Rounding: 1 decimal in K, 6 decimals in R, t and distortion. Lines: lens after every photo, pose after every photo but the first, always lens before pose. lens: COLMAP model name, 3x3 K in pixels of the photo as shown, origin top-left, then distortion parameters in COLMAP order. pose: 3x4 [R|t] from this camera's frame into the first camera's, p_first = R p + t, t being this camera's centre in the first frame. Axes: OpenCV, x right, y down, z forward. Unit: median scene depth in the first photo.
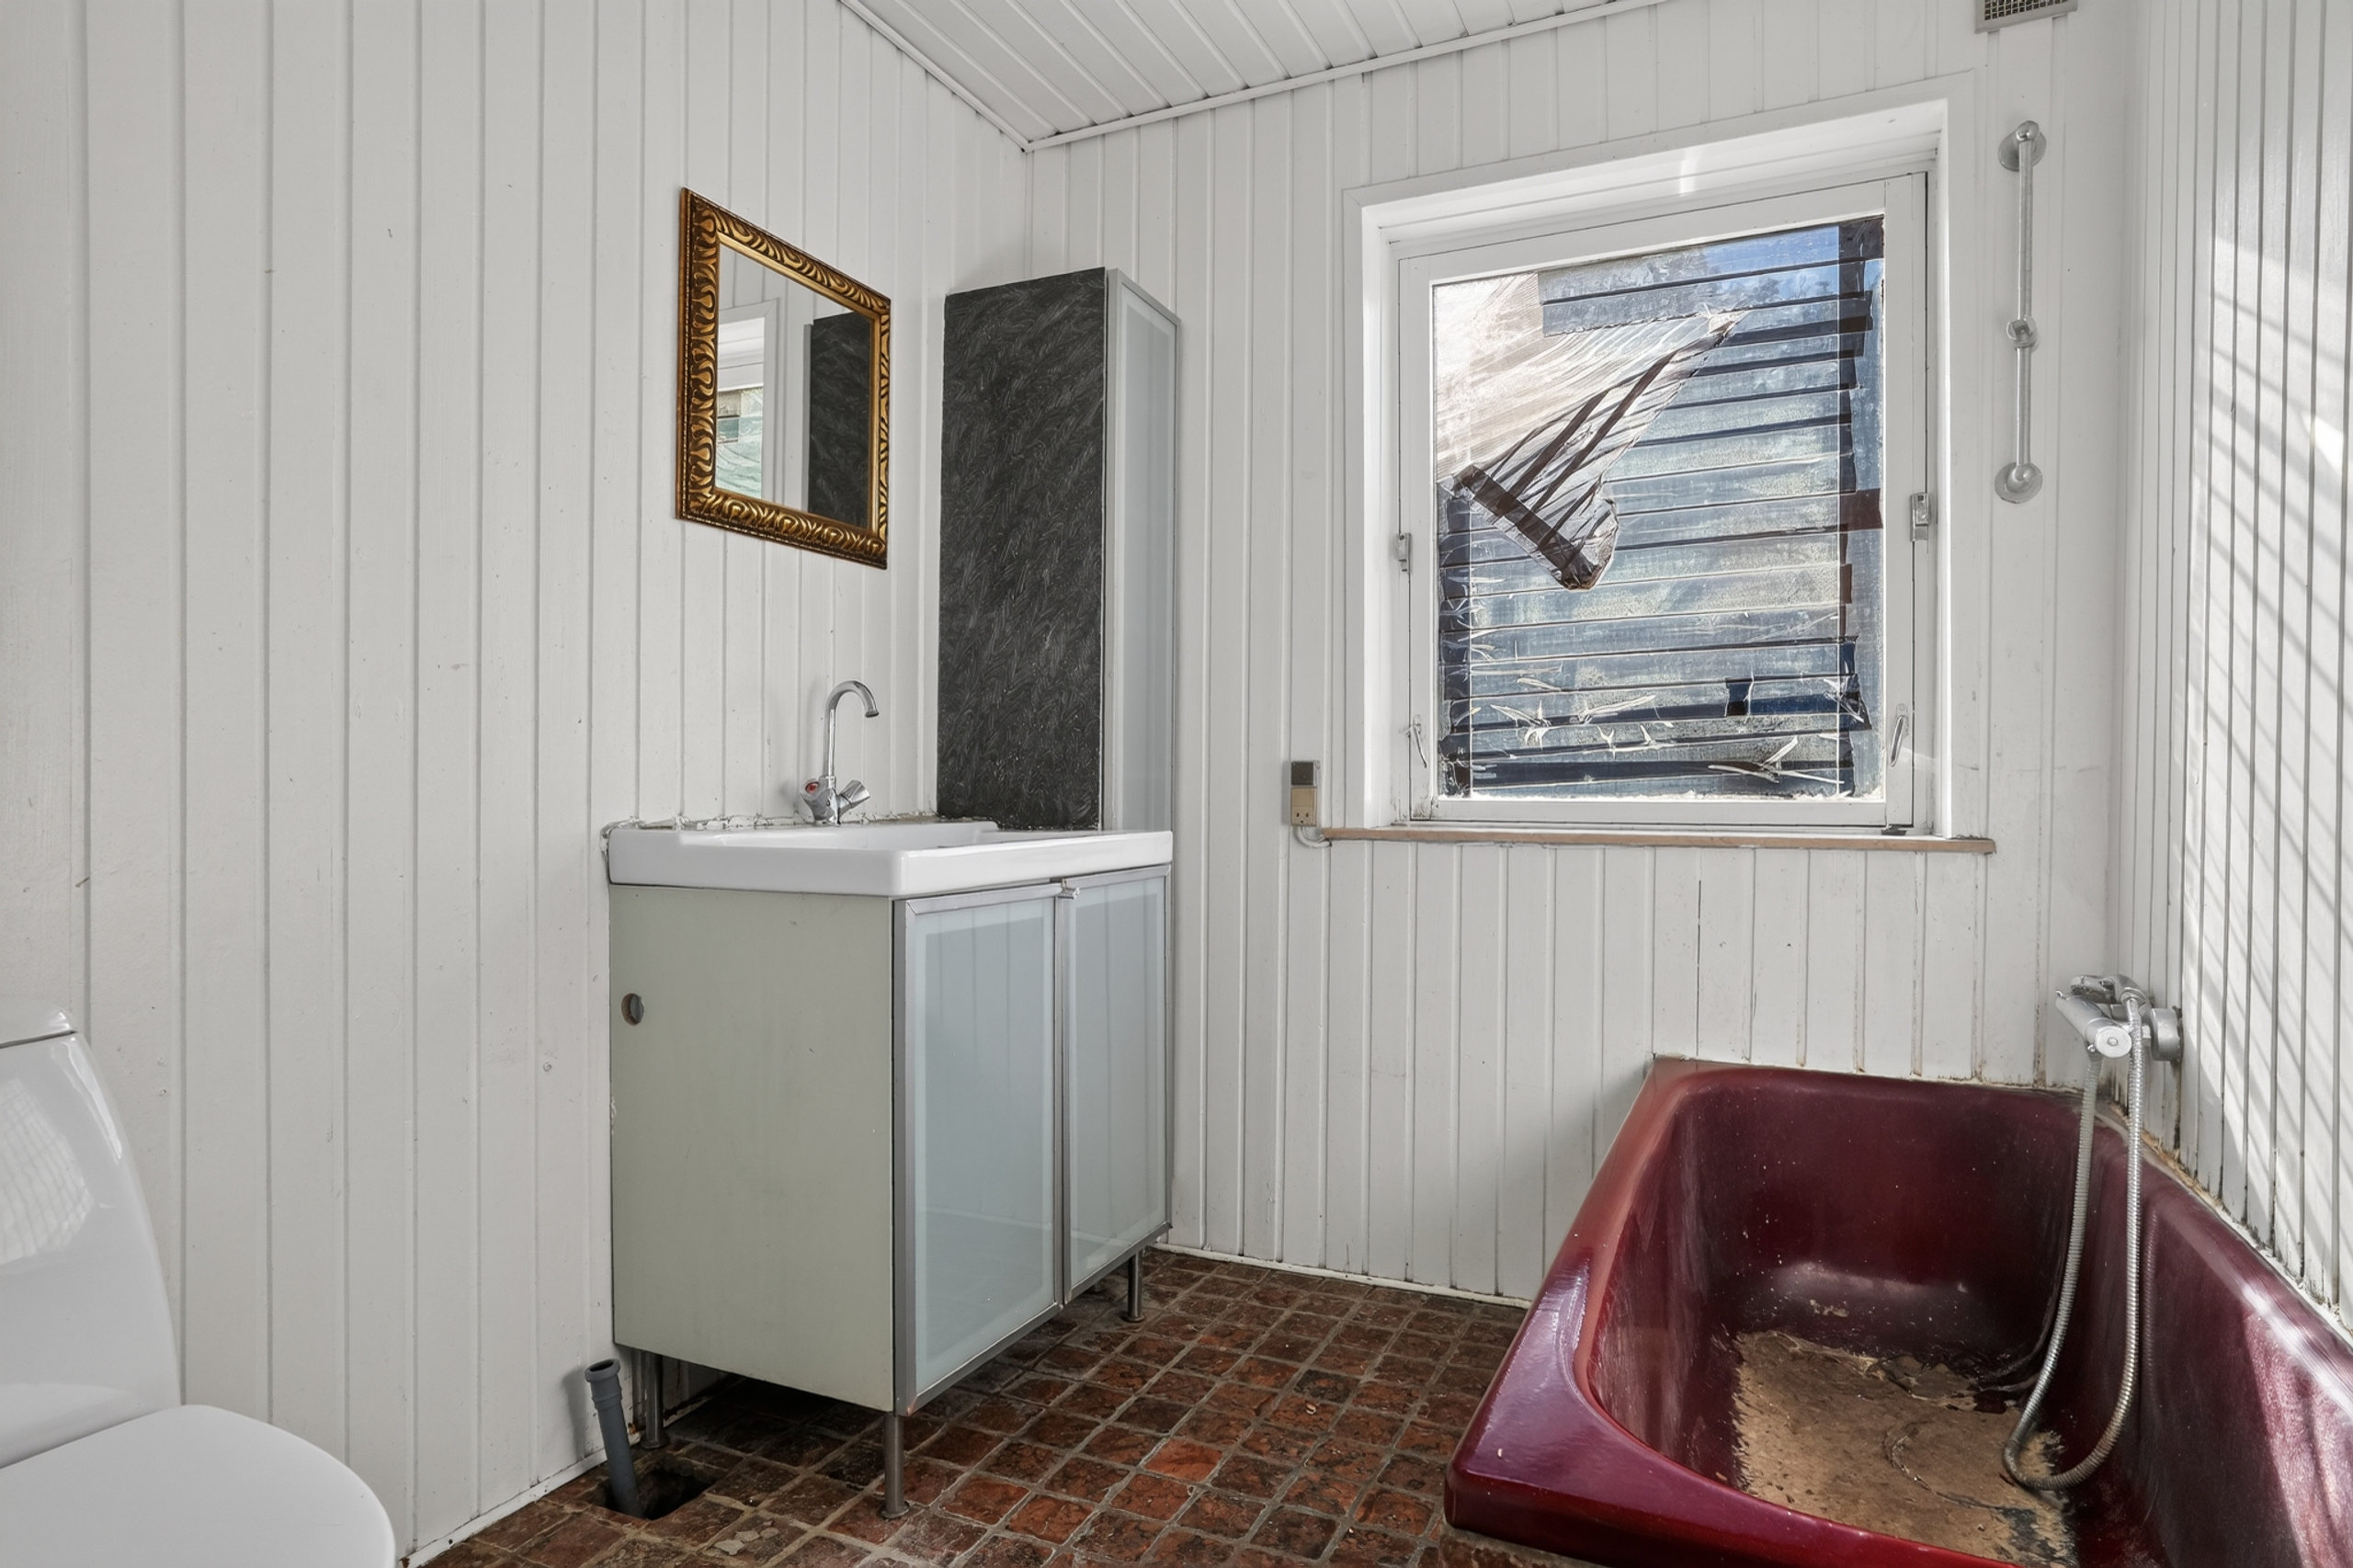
lens RADIAL K [[1363.7, 0, 1161.5], [0, 1363.7, 775.5], [0, 0, 1]] dist [-0.002707, 0.000594]
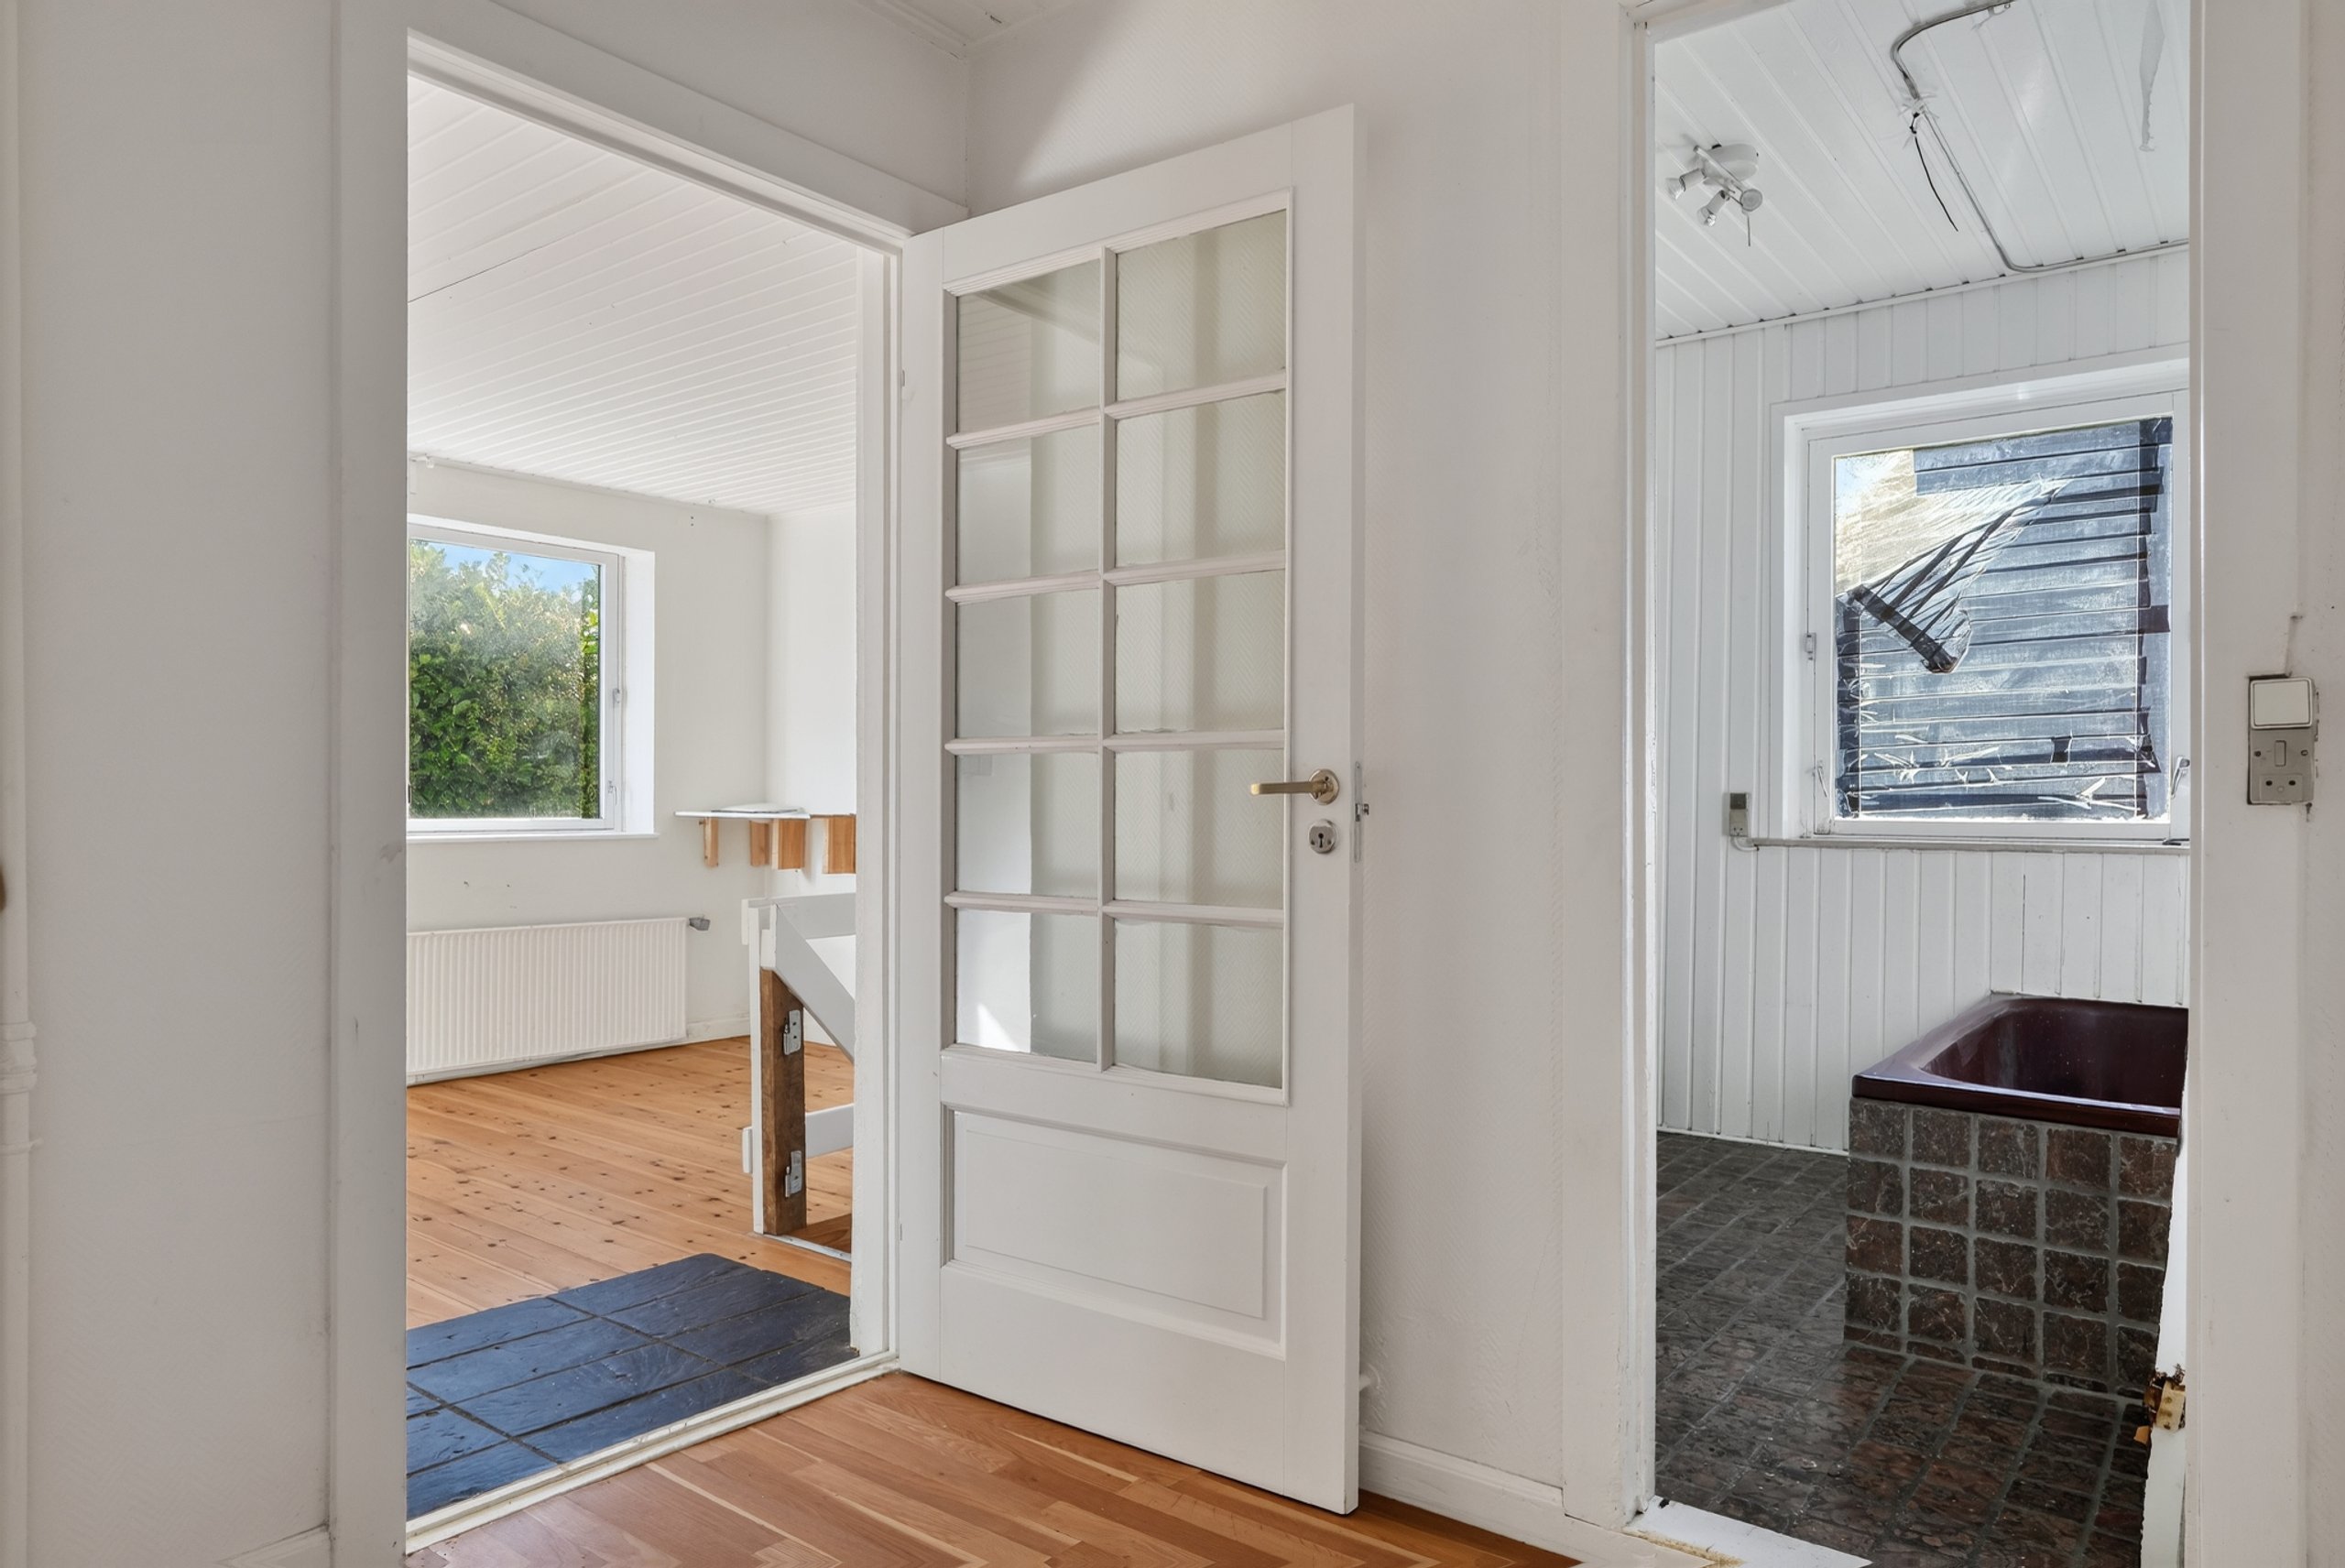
lens RADIAL K [[1492.2, 0, 1193.1], [0, 1492.2, 803.2], [0, 0, 1]] dist [0.016776, 0.001904]
pose [[0.981707, 0.004750, -0.190339, -0.170639], [-0.003645, 0.999974, 0.006155, -0.006950], [0.190363, -0.005349, 0.981699, -0.717988]]
